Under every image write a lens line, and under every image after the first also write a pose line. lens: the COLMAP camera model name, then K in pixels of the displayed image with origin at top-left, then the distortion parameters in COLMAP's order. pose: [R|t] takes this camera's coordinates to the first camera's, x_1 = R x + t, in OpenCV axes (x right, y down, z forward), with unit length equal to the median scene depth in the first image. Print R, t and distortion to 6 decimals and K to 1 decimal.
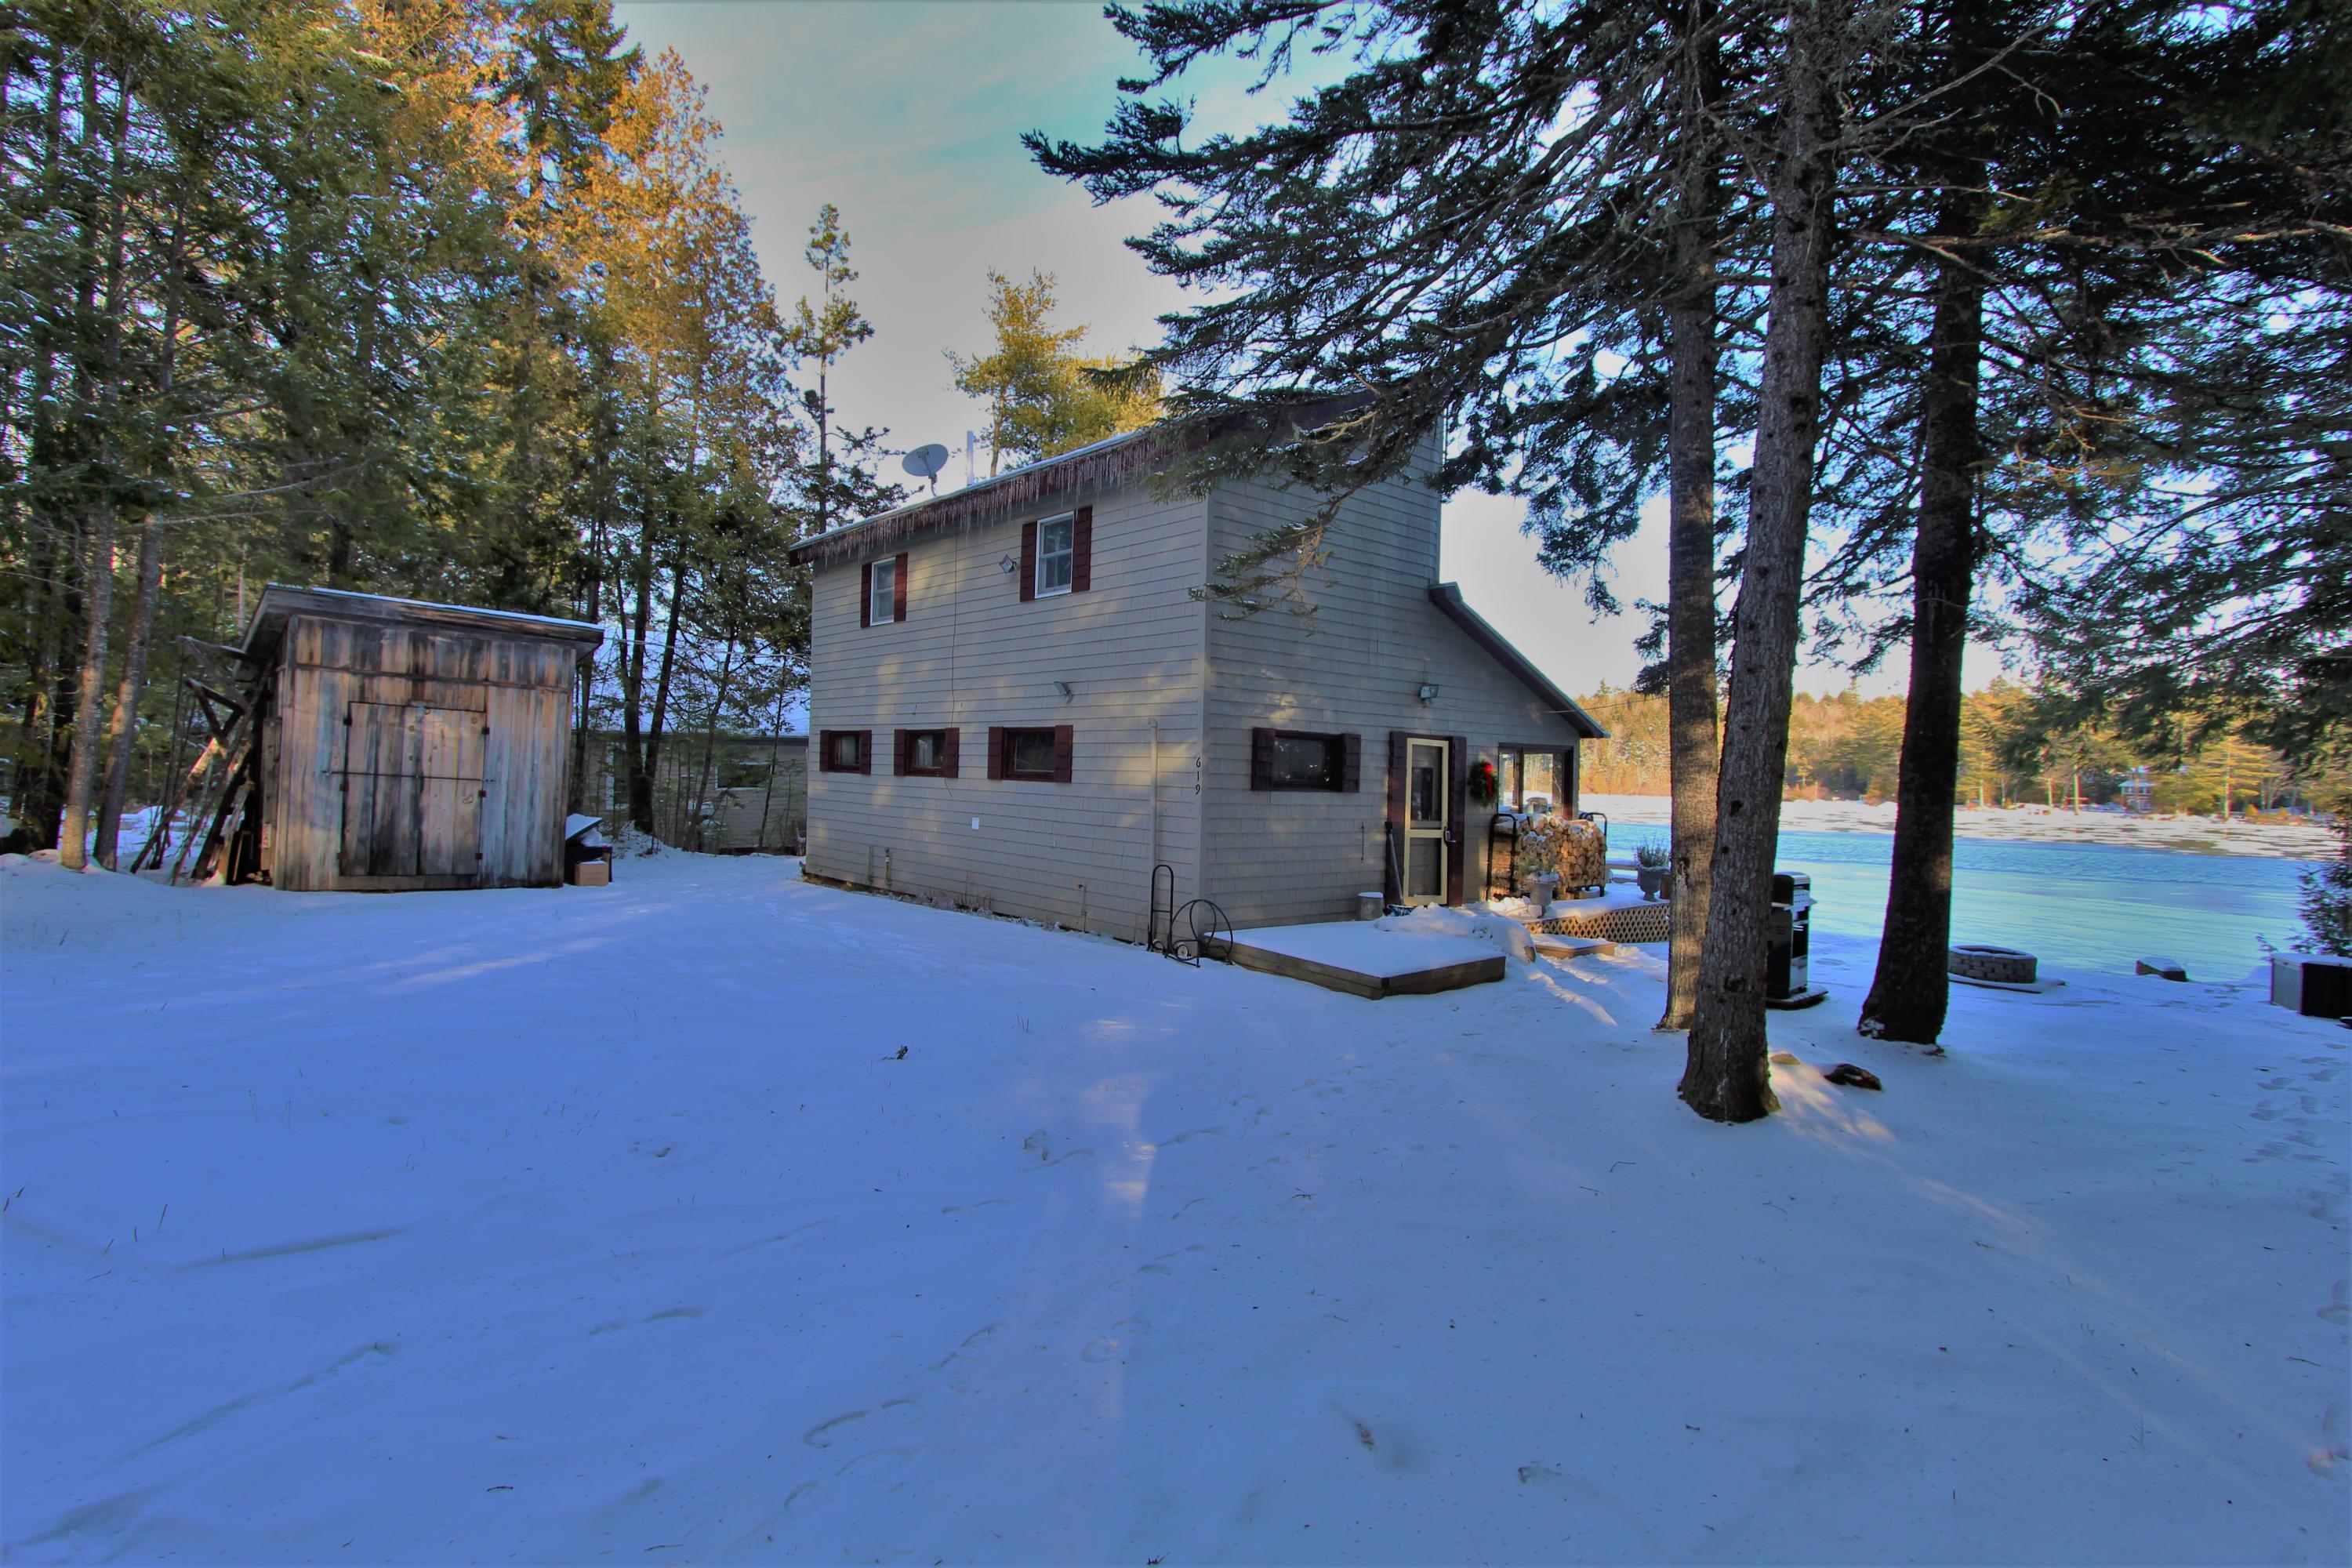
lens RADIAL K [[1122.5, 0, 1151.6], [0, 1122.5, 776.4], [0, 0, 1]] dist [-0.018350, 0.002047]
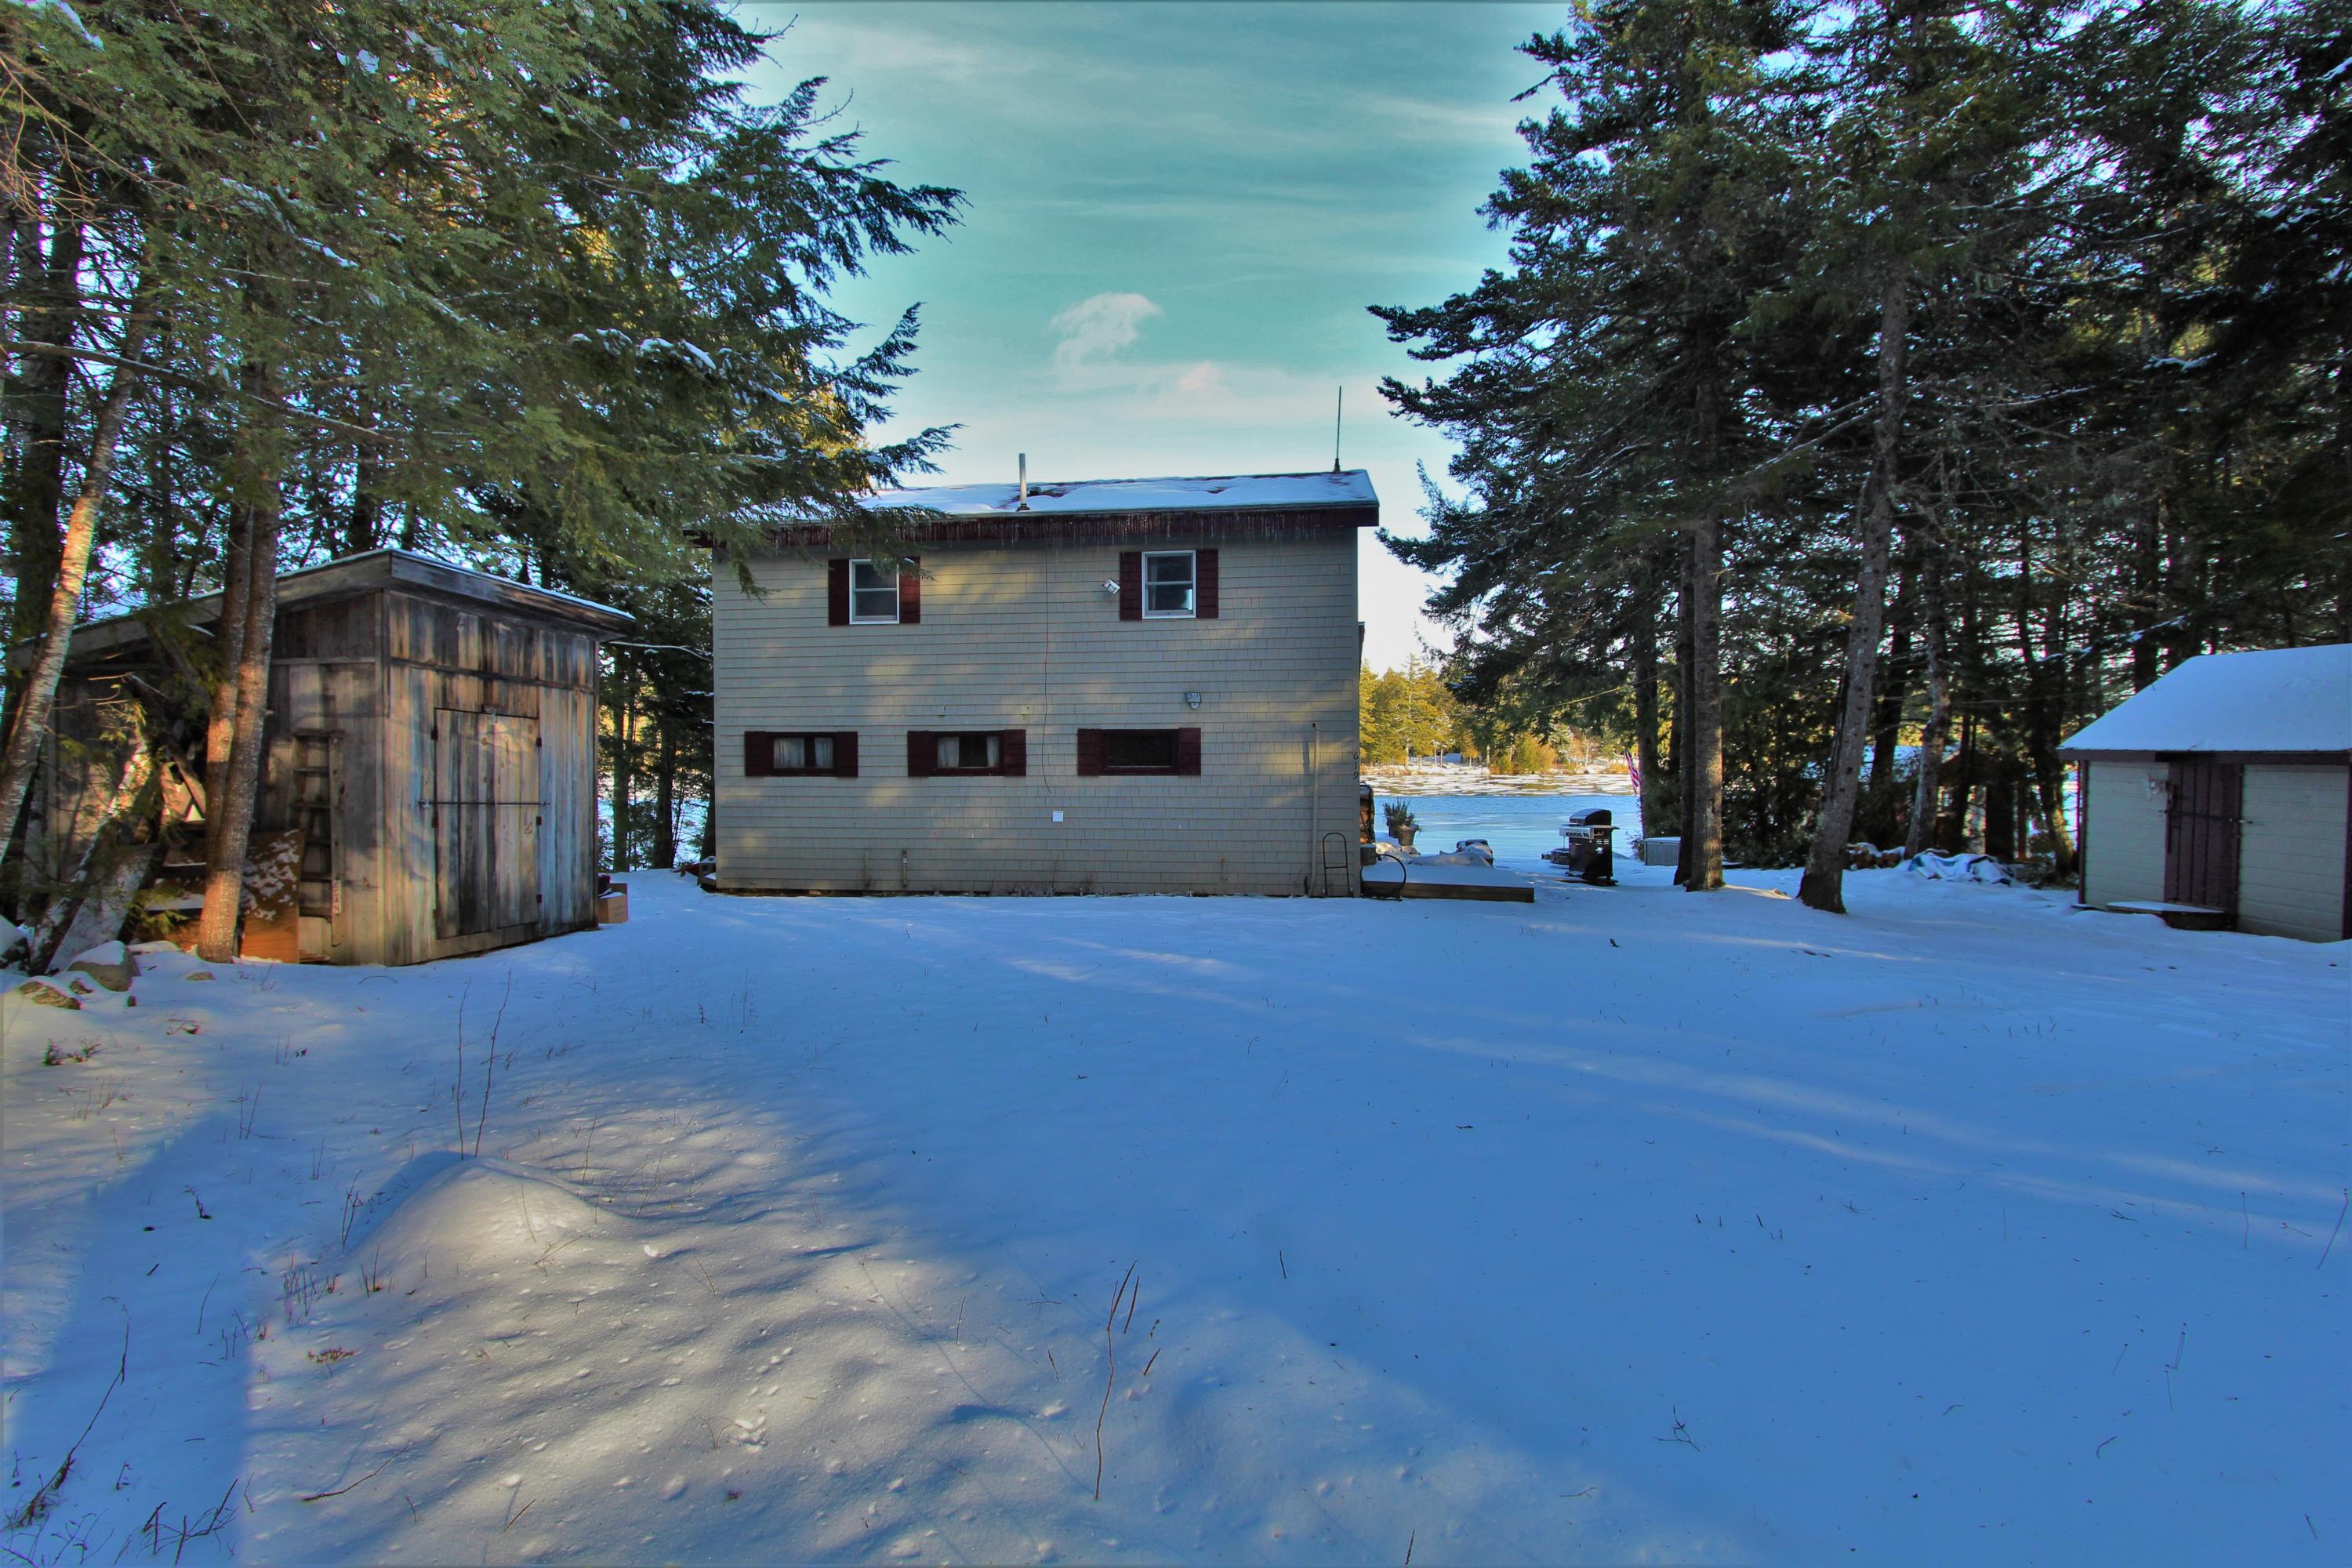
lens RADIAL K [[1122.5, 0, 1151.6], [0, 1122.5, 776.4], [0, 0, 1]] dist [-0.018350, 0.002047]
pose [[0.754885, -0.041909, 0.654517, -0.824254], [0.028623, 0.999111, 0.030961, -0.029564], [-0.655232, -0.004638, 0.755413, 0.108677]]
